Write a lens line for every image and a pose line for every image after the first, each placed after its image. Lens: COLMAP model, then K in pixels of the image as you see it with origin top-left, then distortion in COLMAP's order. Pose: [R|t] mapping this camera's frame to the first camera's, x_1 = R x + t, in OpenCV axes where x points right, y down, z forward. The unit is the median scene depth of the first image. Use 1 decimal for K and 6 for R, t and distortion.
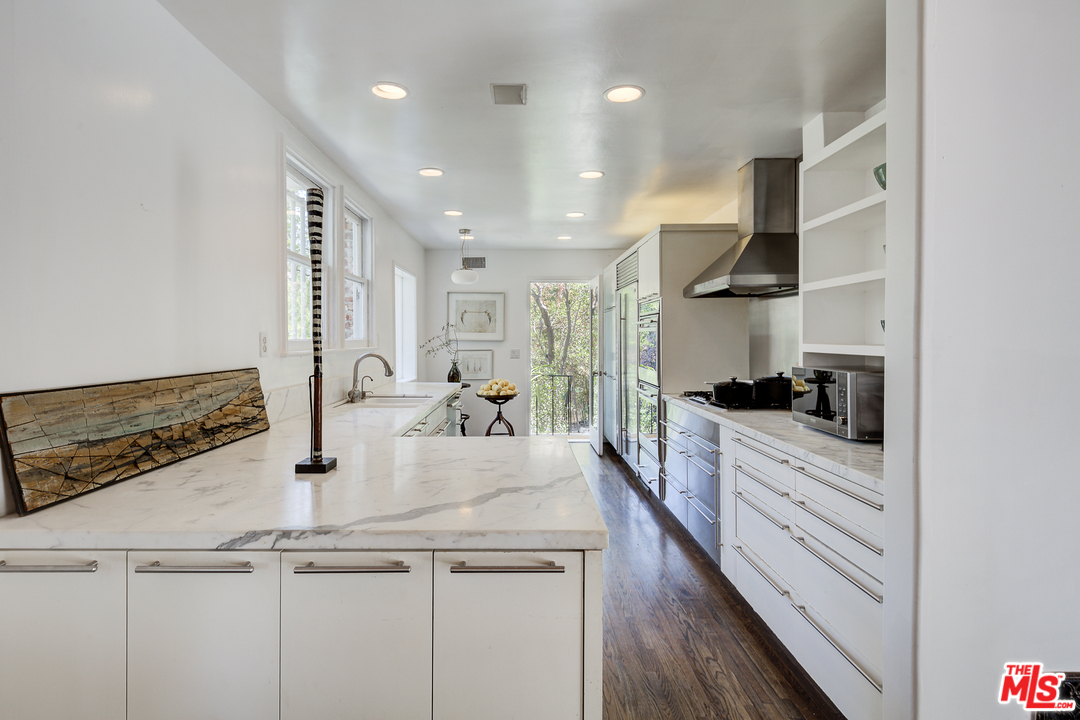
lens RADIAL K [[529.7, 0, 533.1], [0, 529.7, 341.2], [0, 0, 1]] dist [0.000646, -0.000099]
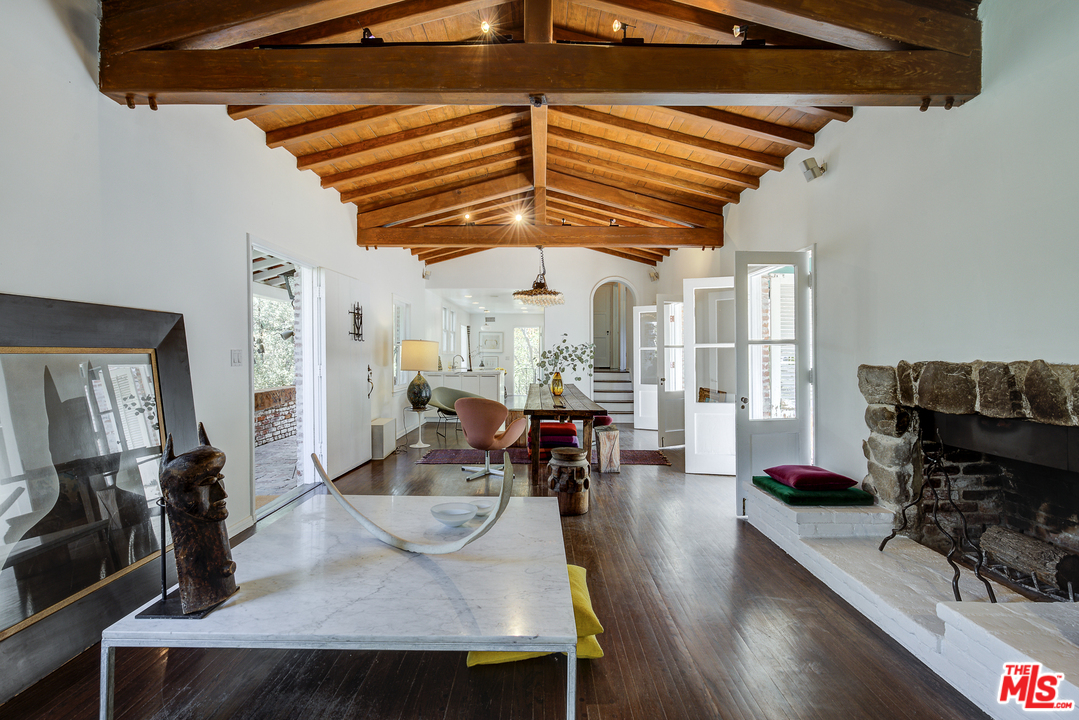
lens RADIAL K [[497.4, 0, 542.7], [0, 497.4, 351.7], [0, 0, 1]] dist [-0.000979, -0.000281]
pose [[0.999747, 0.003849, -0.022158, 0.258278], [-0.004123, 0.999916, -0.012314, 0.033021], [0.022109, 0.012403, 0.999679, -1.818672]]
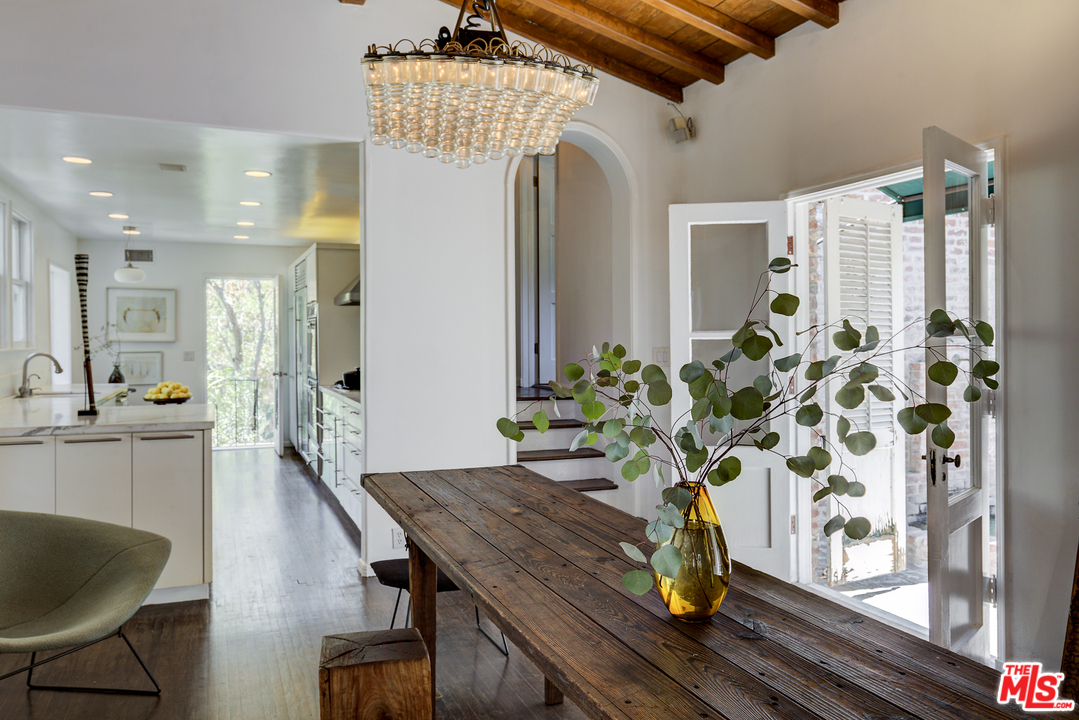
lens RADIAL K [[792.5, 0, 538.5], [0, 792.5, 346.6], [0, 0, 1]] dist [-0.006462, -0.005513]
pose [[0.933756, -0.005199, 0.357871, 0.062041], [0.003457, 0.999979, 0.005506, 0.003490], [-0.357892, -0.003904, 0.933755, -0.756829]]
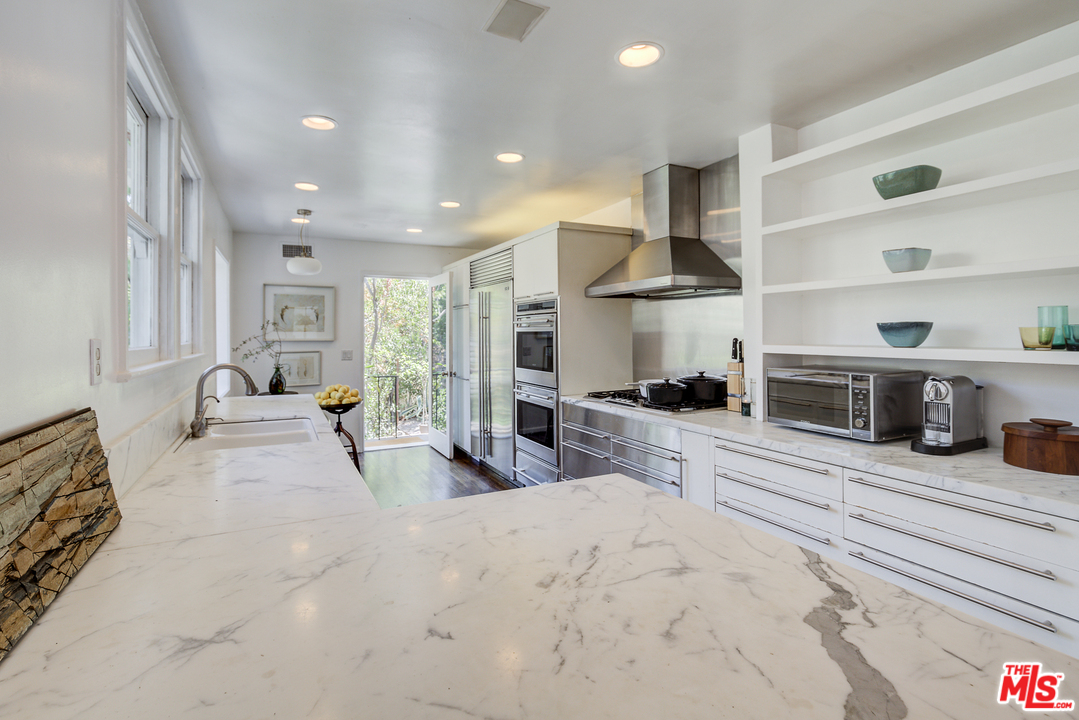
lens RADIAL K [[475.7, 0, 504.3], [0, 475.7, 328.1], [0, 0, 1]] dist [-0.003540, 0.000173]
pose [[0.907588, -0.000351, 0.419861, -0.195000], [0.008293, 0.999820, -0.017090, -0.009352], [-0.419779, 0.018992, 0.907428, 0.227511]]
